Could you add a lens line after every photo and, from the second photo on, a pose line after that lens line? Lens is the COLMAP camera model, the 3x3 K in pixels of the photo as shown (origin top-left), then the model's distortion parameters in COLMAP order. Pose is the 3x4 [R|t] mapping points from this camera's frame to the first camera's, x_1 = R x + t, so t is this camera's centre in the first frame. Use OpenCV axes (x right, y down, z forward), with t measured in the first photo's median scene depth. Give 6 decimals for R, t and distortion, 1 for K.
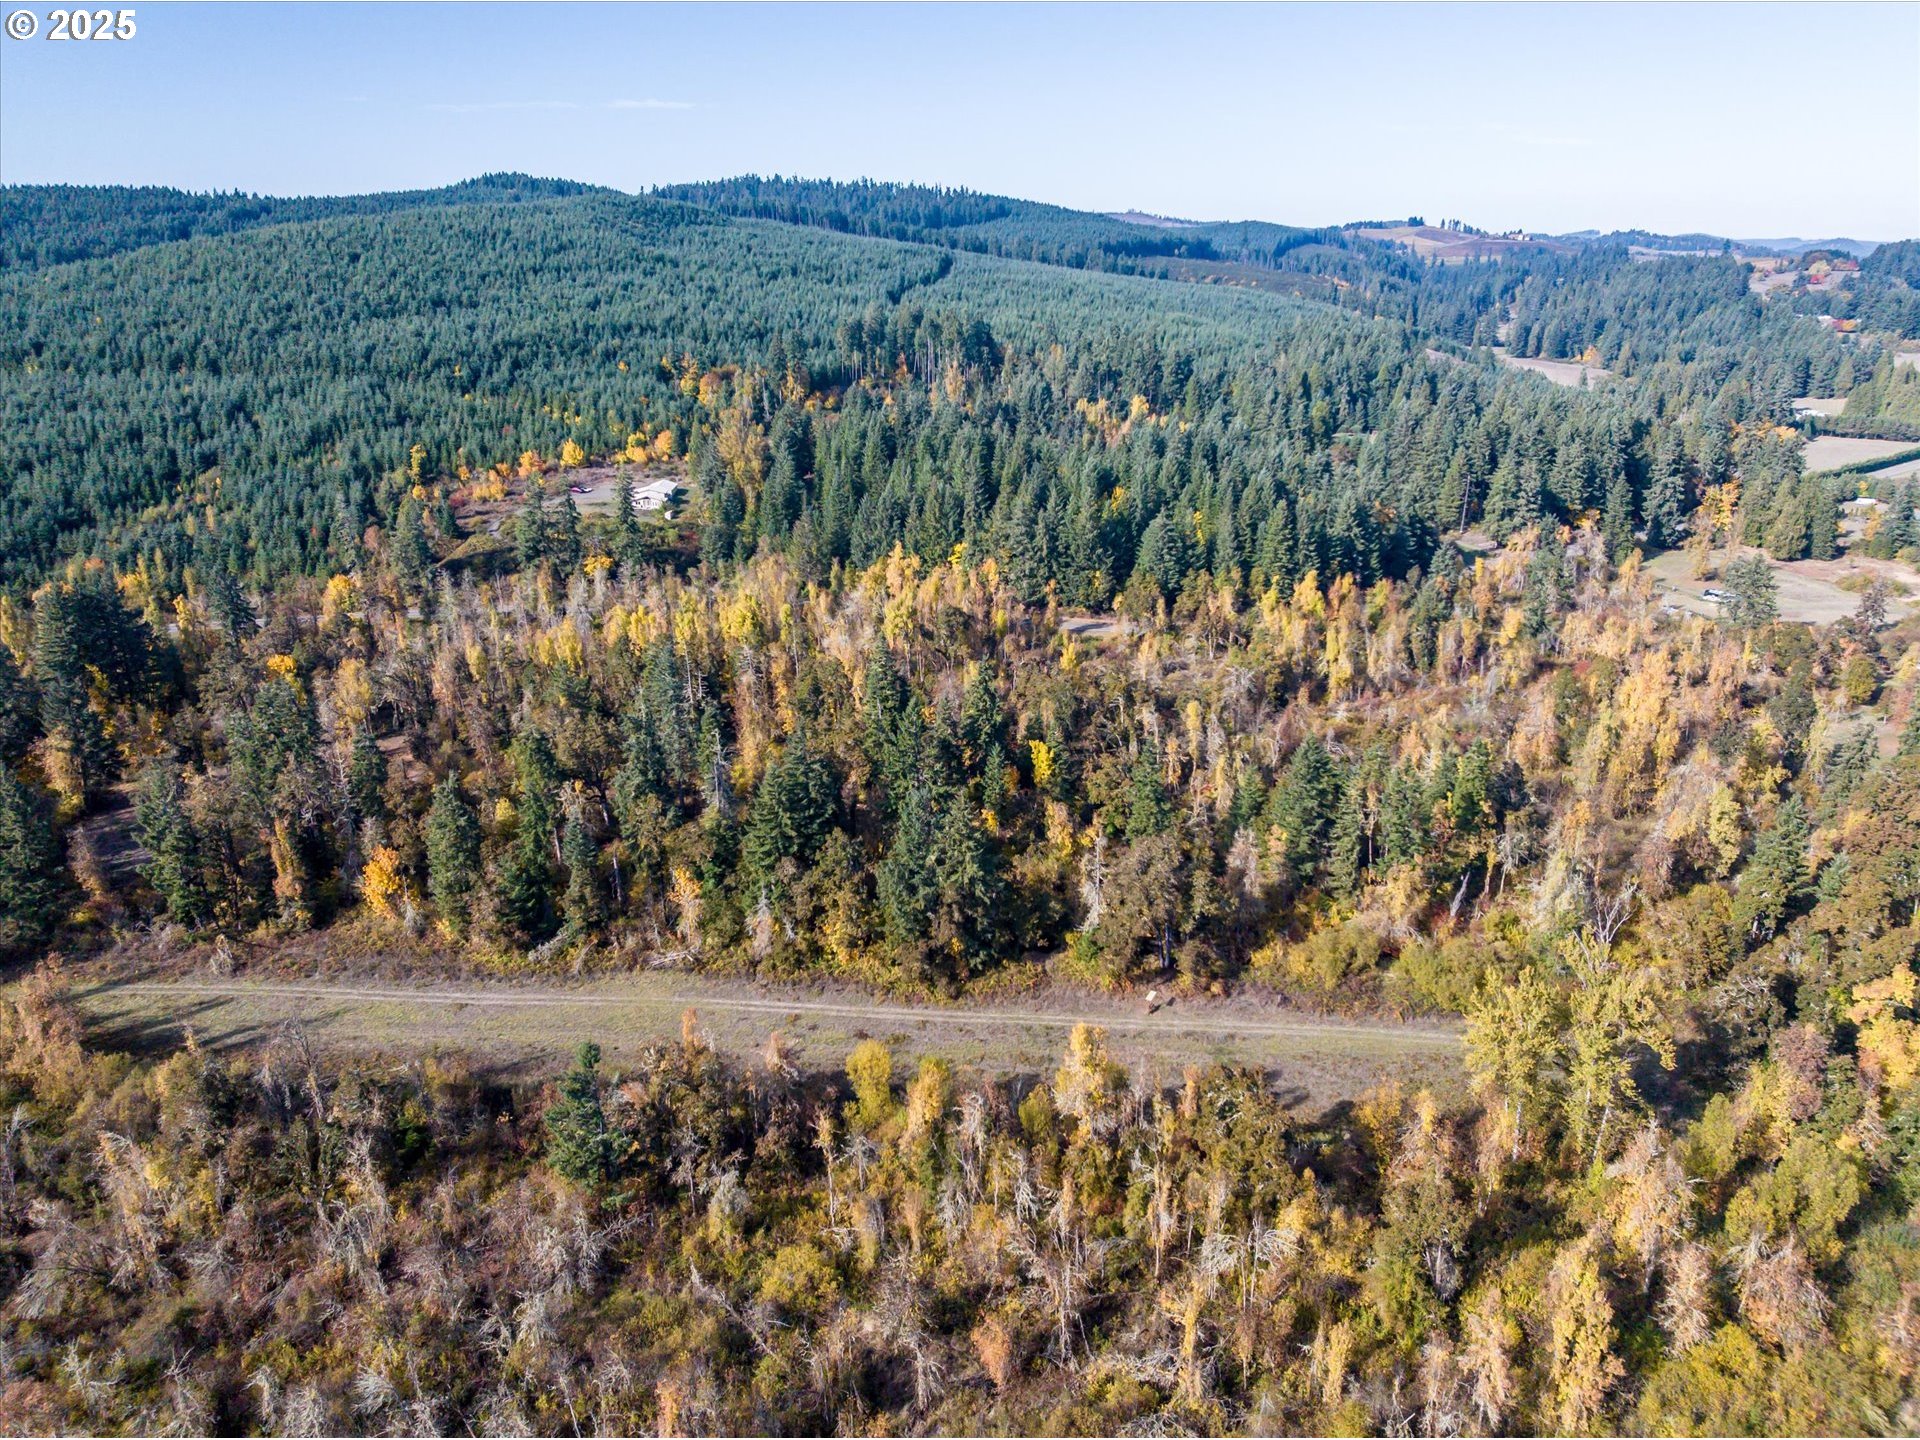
lens RADIAL K [[1354.5, 0, 969.8], [0, 1354.5, 714.0], [0, 0, 1]] dist [-0.053610, 0.024796]
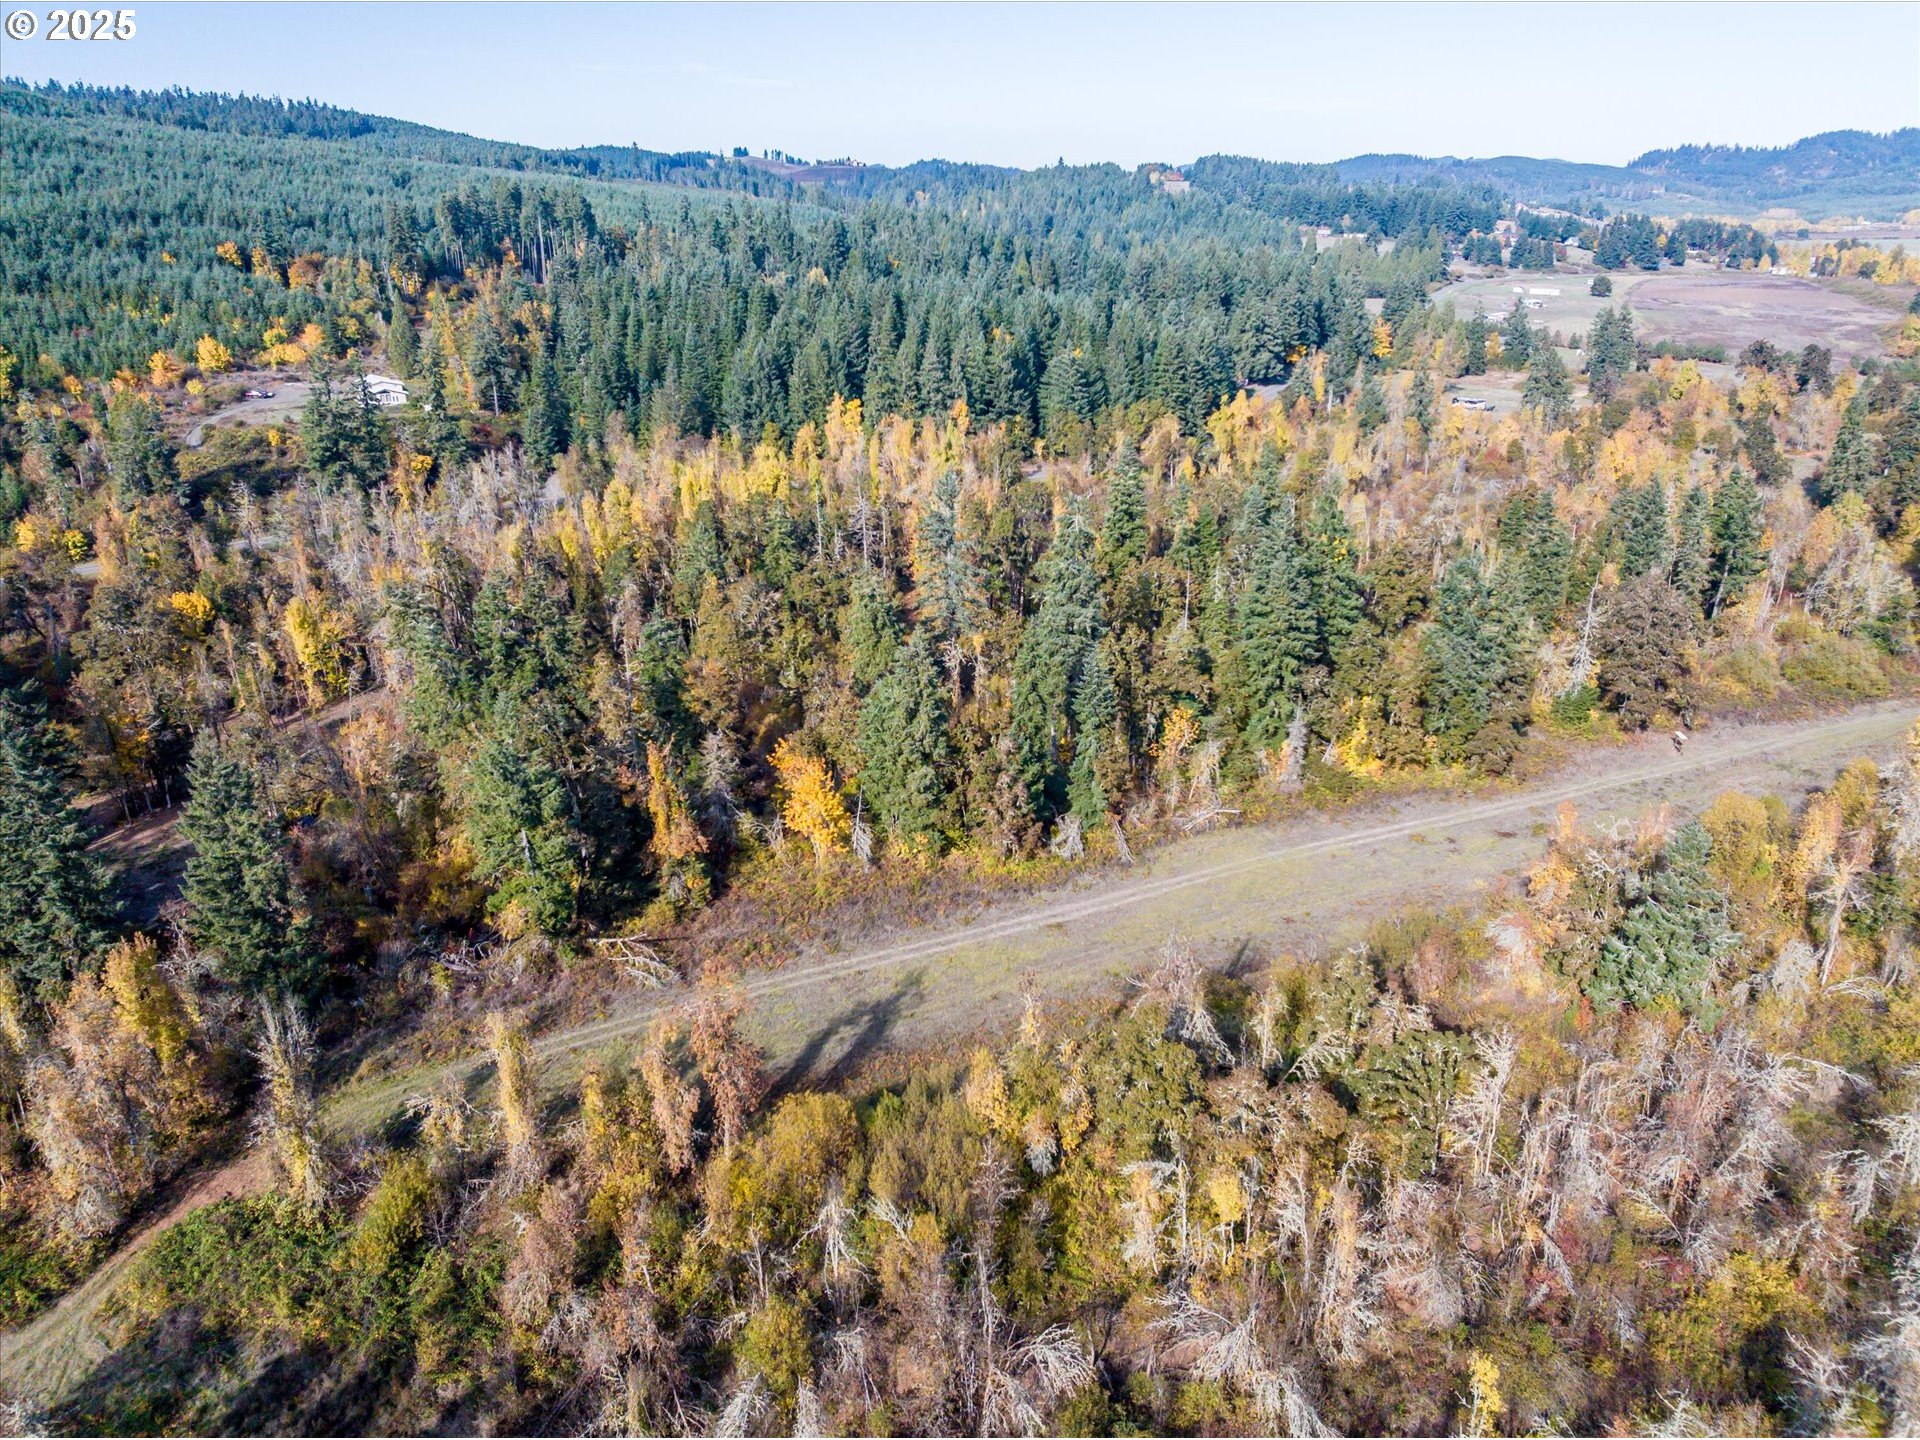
lens RADIAL K [[1354.5, 0, 961.8], [0, 1354.5, 709.2], [0, 0, 1]] dist [-0.053610, 0.024796]
pose [[0.879162, -0.172942, 0.444034, -0.269004], [0.158162, 0.984897, 0.070446, 0.015562], [-0.449510, 0.008296, 0.893237, 0.133926]]
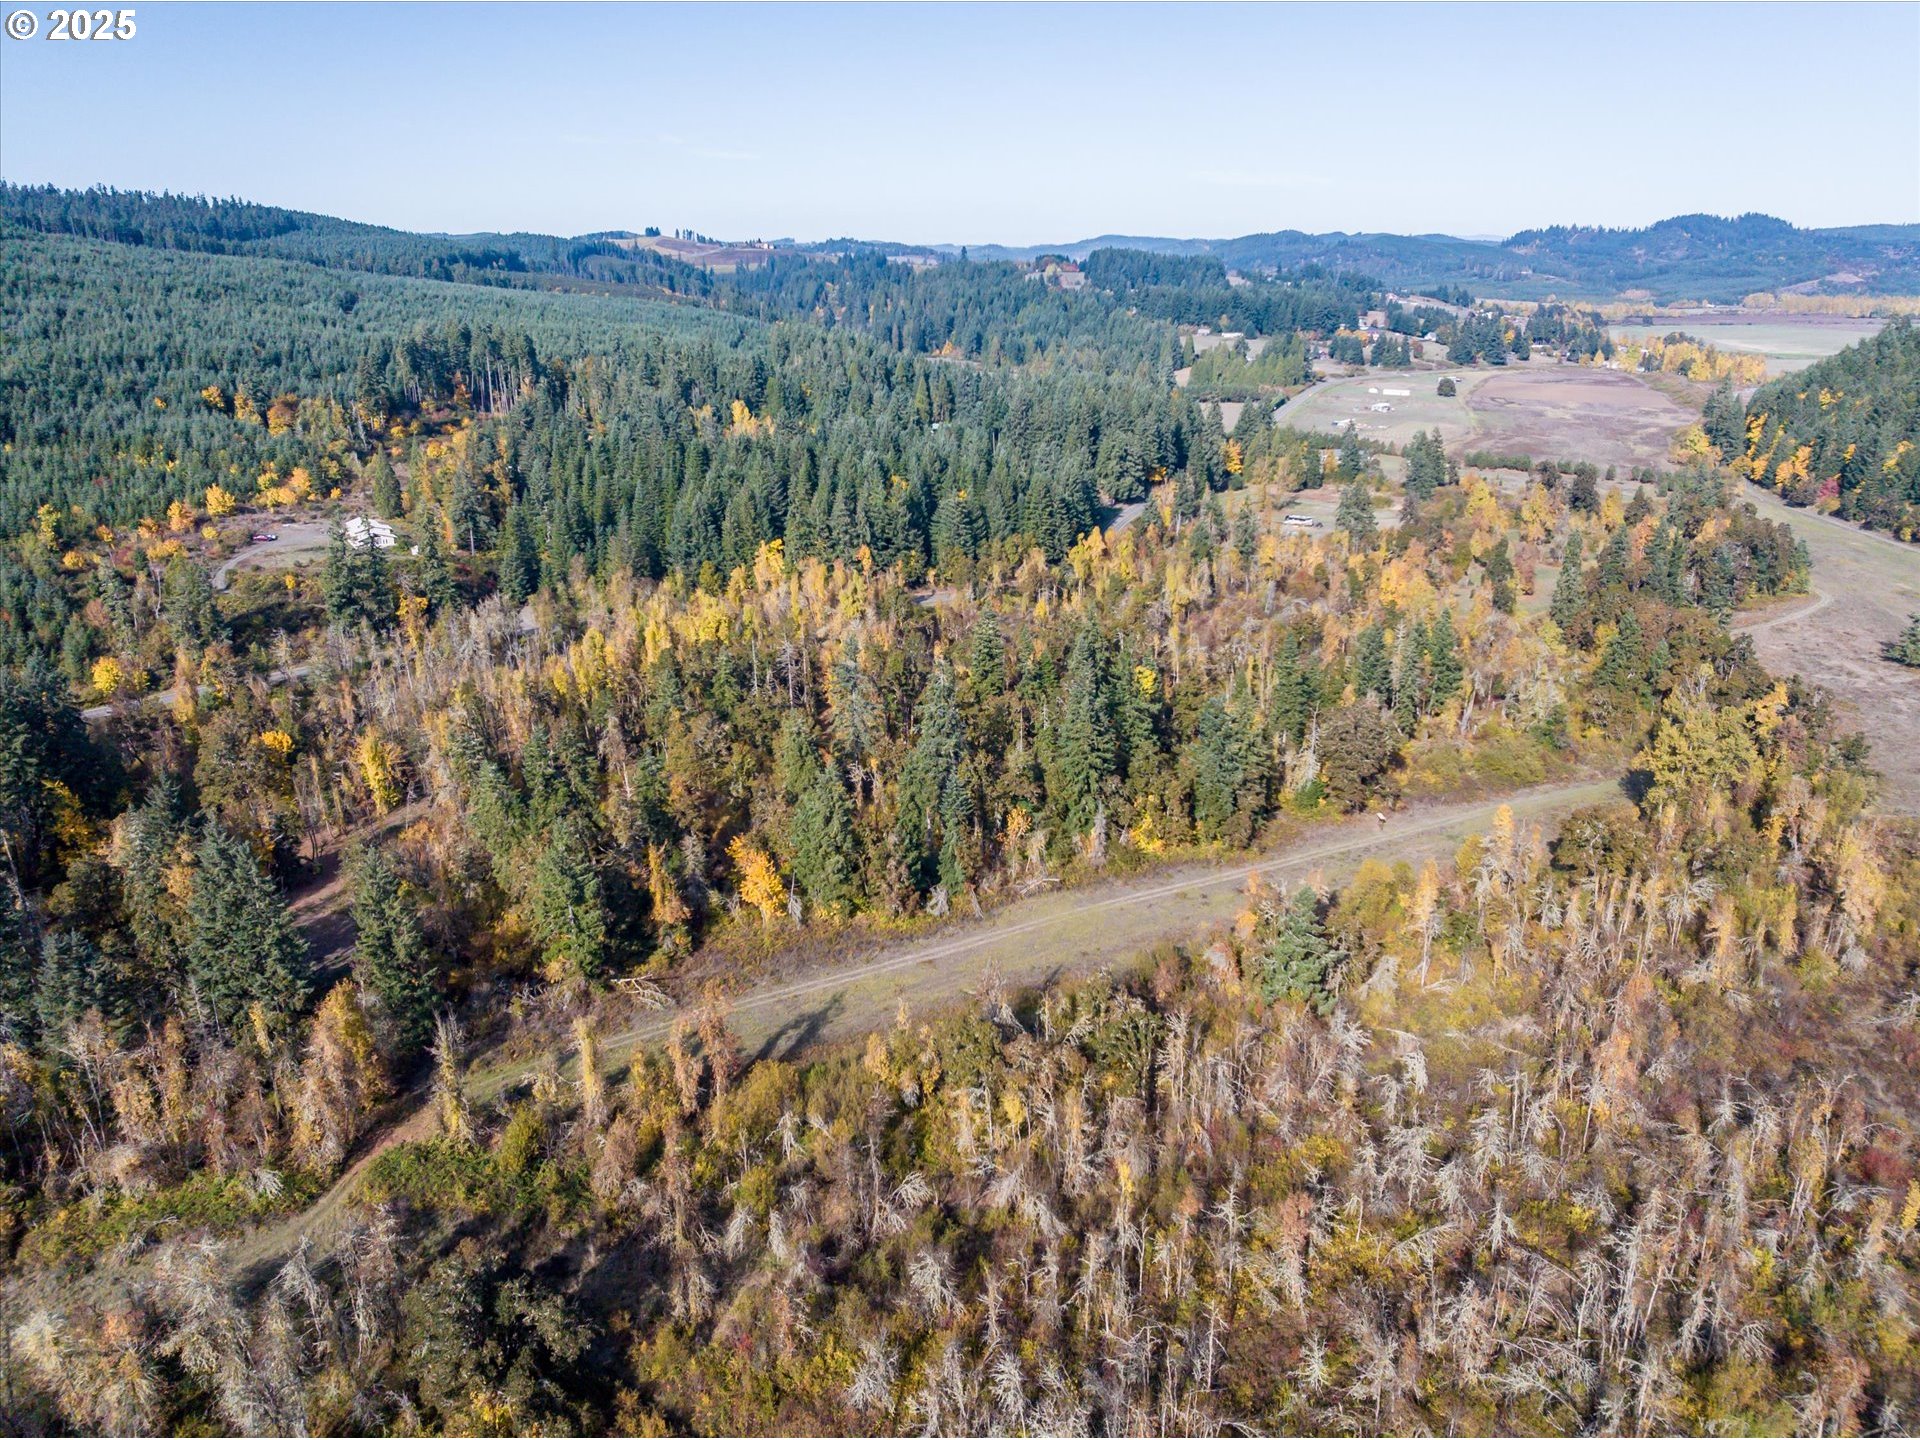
lens RADIAL K [[1354.5, 0, 965.4], [0, 1354.5, 723.0], [0, 0, 1]] dist [-0.053610, 0.024796]
pose [[0.845892, -0.174401, 0.504035, -0.320249], [0.174783, 0.983486, 0.046967, -0.006314], [-0.503902, 0.048368, 0.862405, 0.012532]]
